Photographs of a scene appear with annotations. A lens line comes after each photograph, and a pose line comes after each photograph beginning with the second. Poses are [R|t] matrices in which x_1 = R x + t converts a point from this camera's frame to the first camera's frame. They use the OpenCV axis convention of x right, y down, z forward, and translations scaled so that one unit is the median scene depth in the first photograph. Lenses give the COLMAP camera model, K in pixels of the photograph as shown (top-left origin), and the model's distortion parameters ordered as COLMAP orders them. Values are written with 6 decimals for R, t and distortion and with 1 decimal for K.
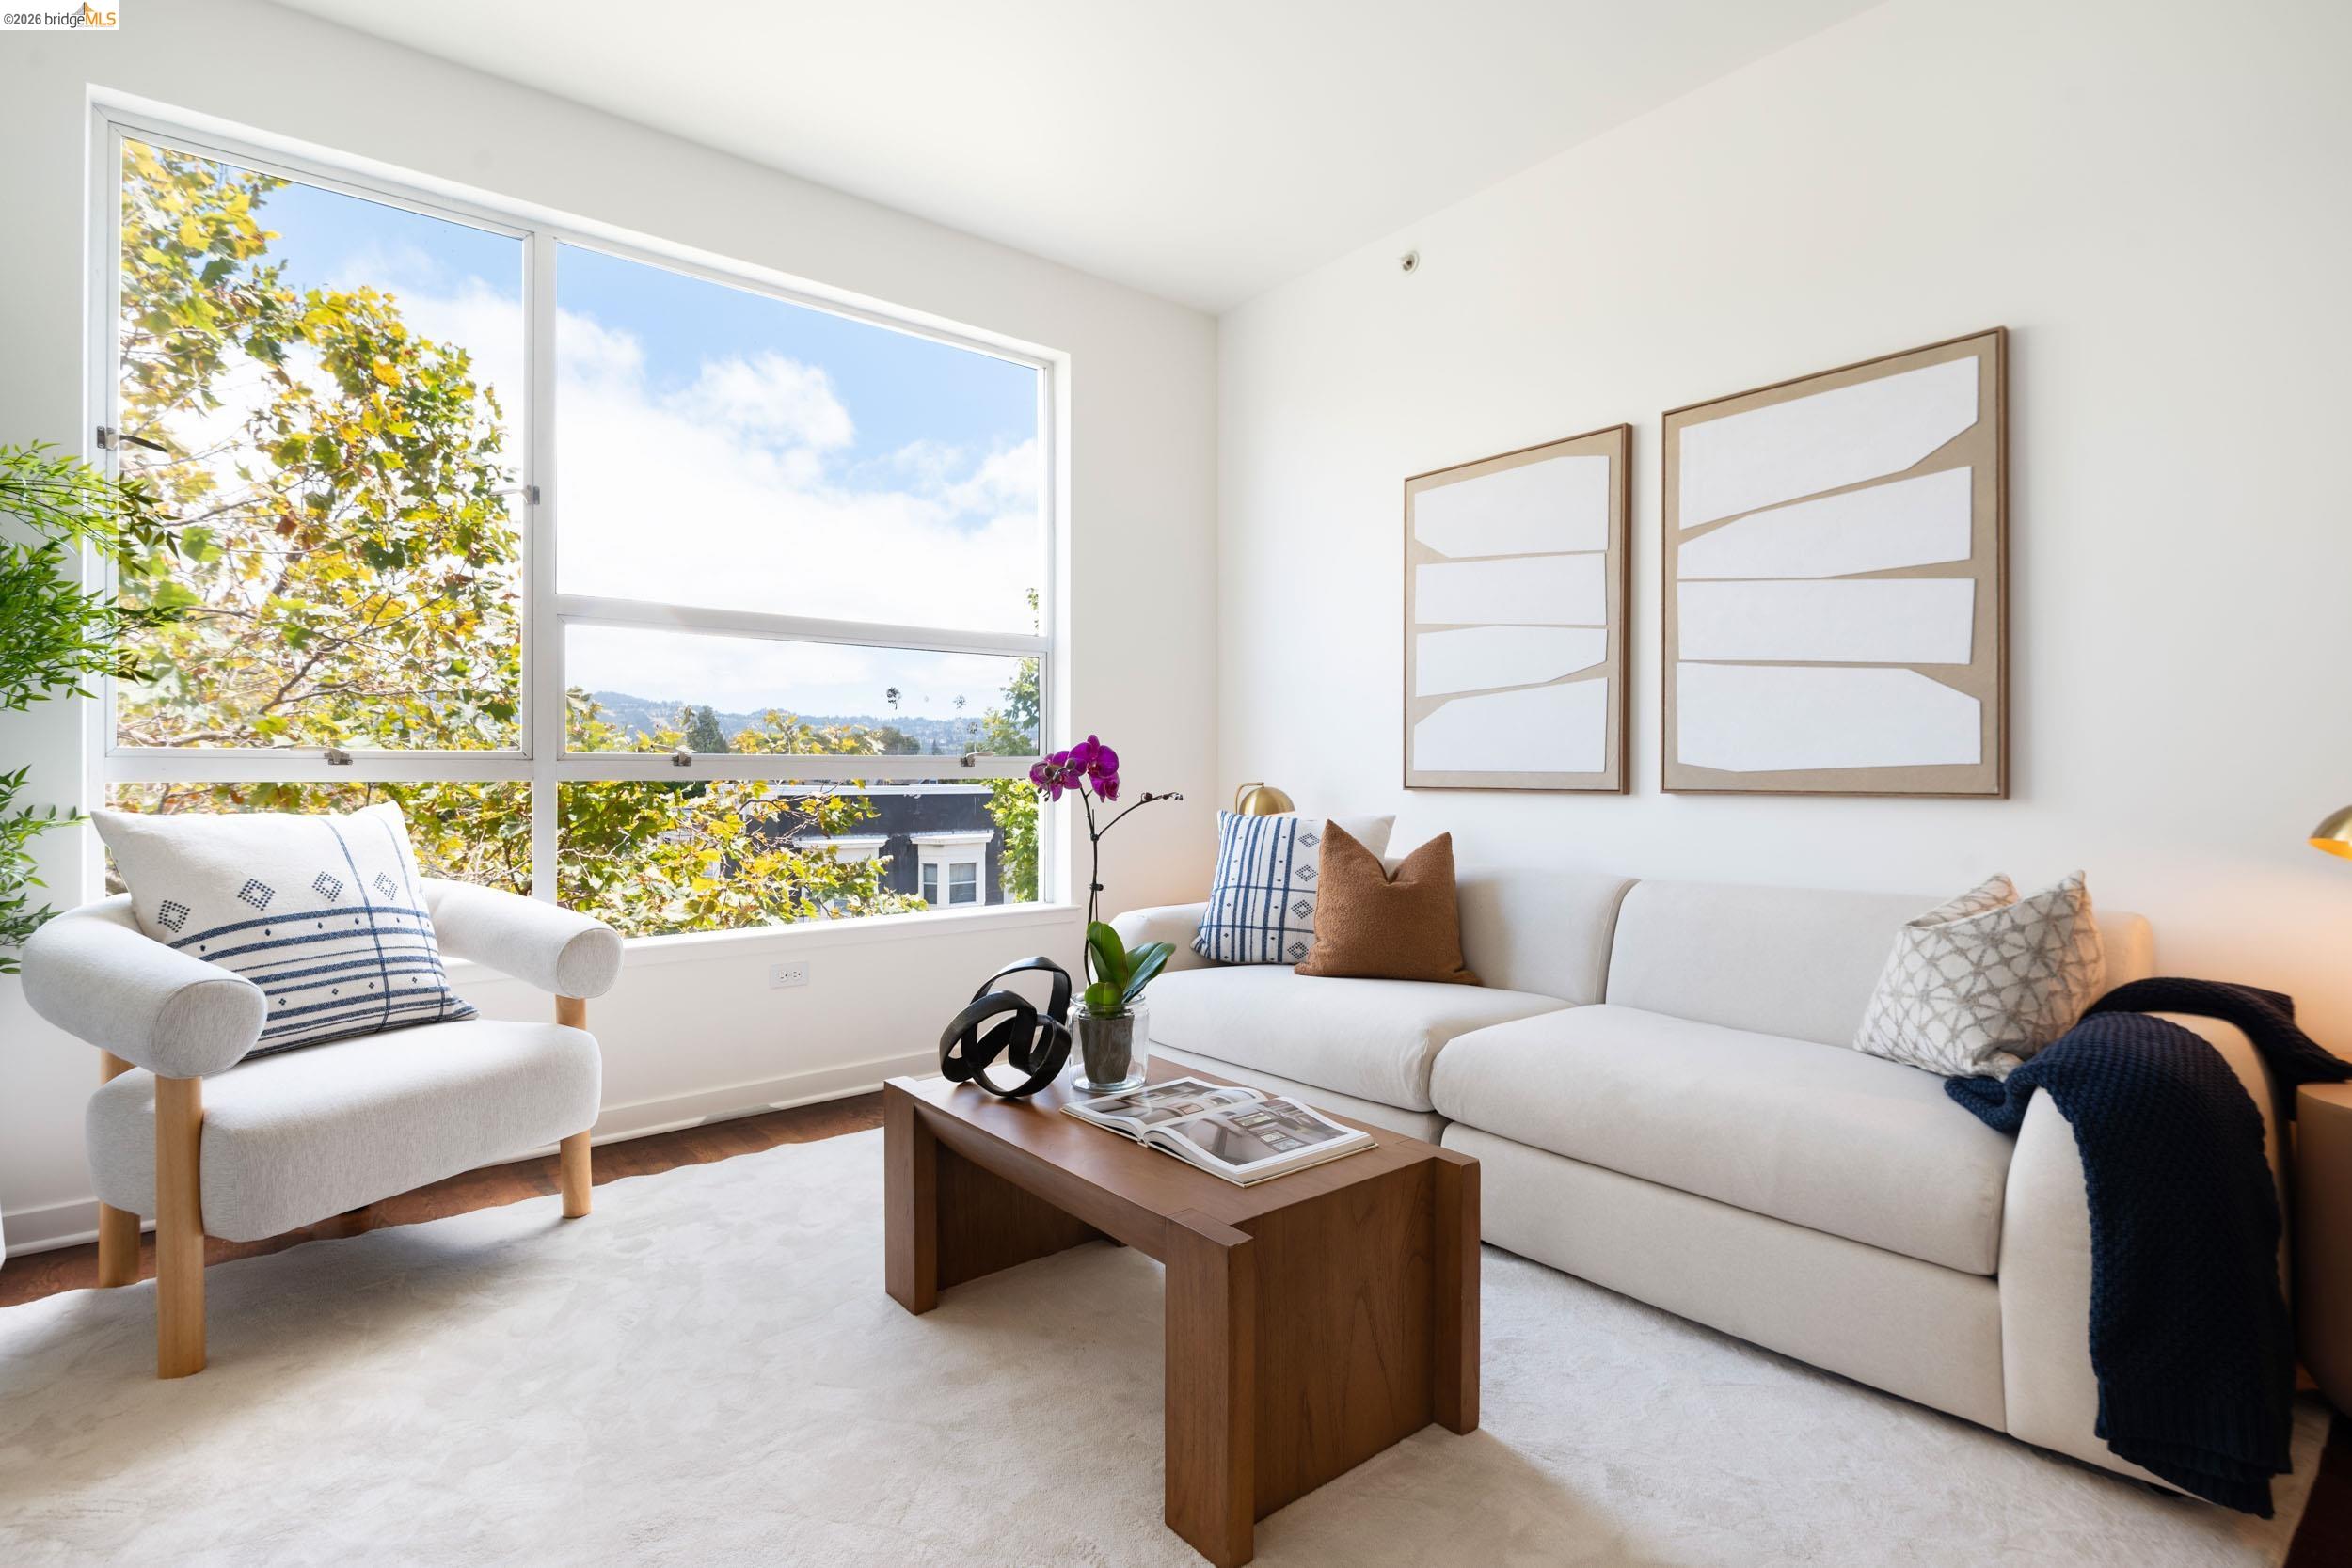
lens RADIAL K [[1152.0, 0, 1176.0], [0, 1152.0, 784.0], [0, 0, 1]] dist [0.002606, 0.000209]
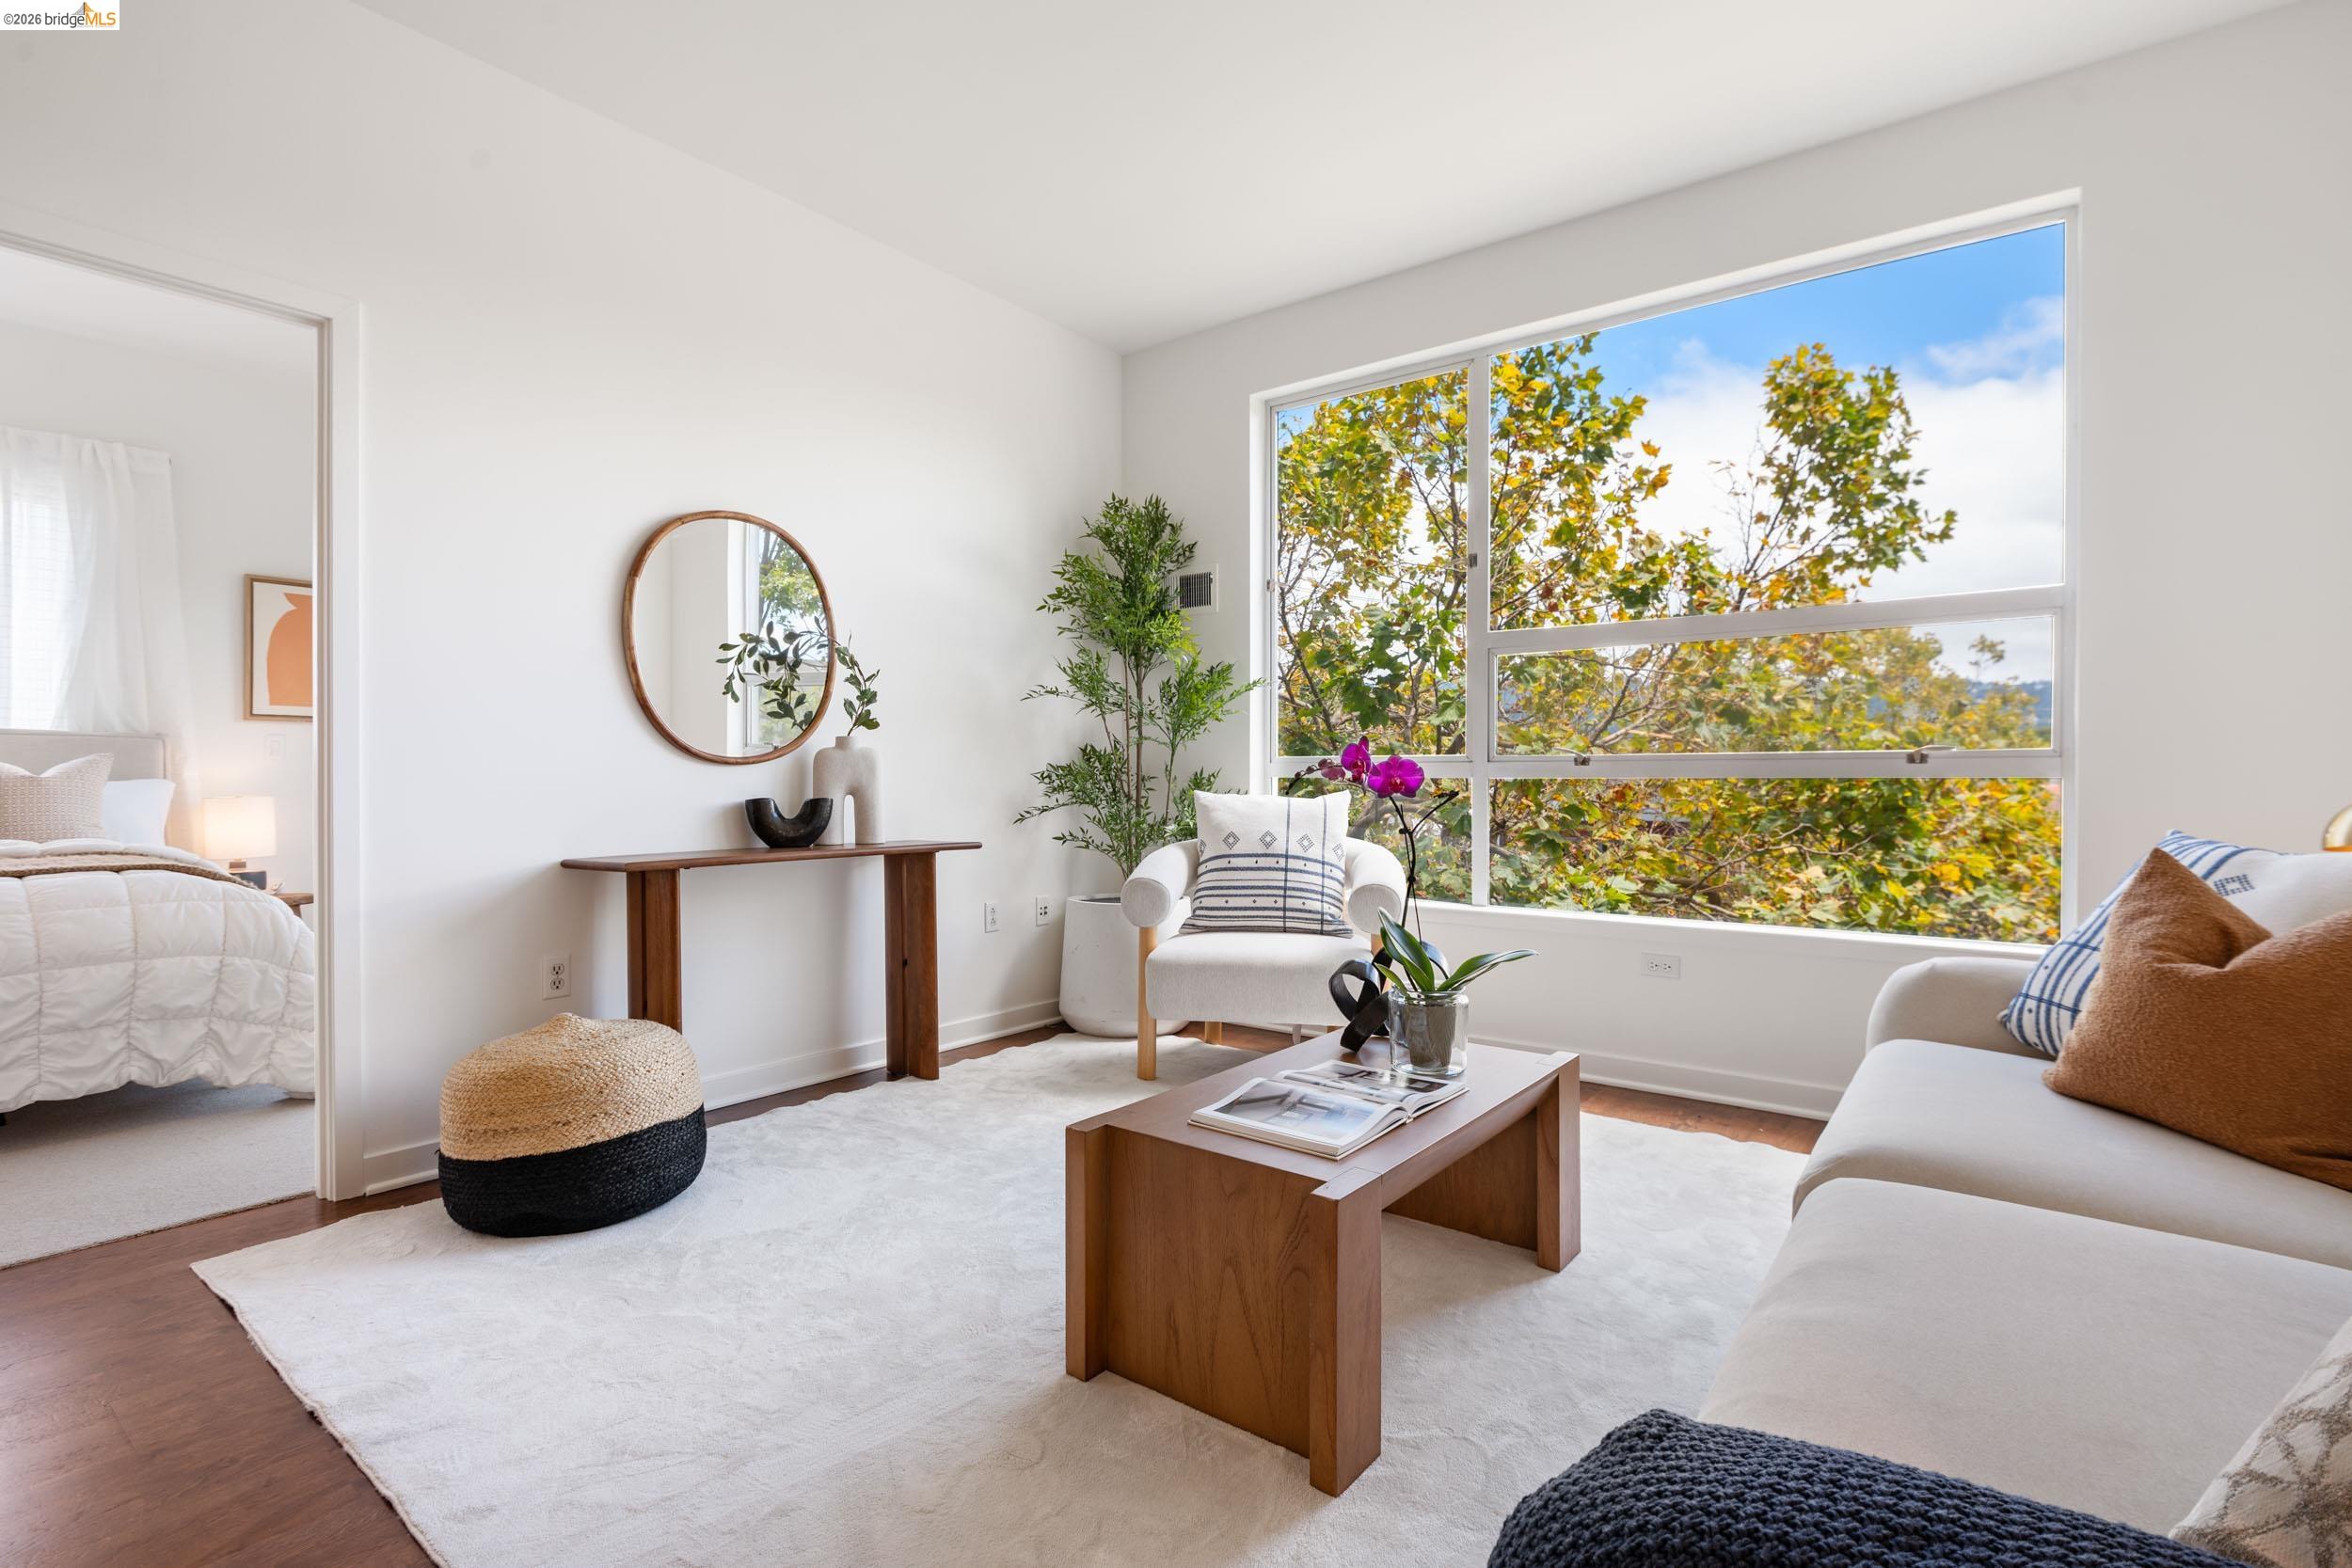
lens RADIAL K [[1133.8, 0, 1187.7], [0, 1133.8, 773.3], [0, 0, 1]] dist [-0.002197, -0.001375]
pose [[0.216421, -0.000599, -0.976300, 0.833111], [-0.008311, 0.999962, -0.002456, -0.002093], [0.976265, 0.008646, 0.216408, 0.524612]]
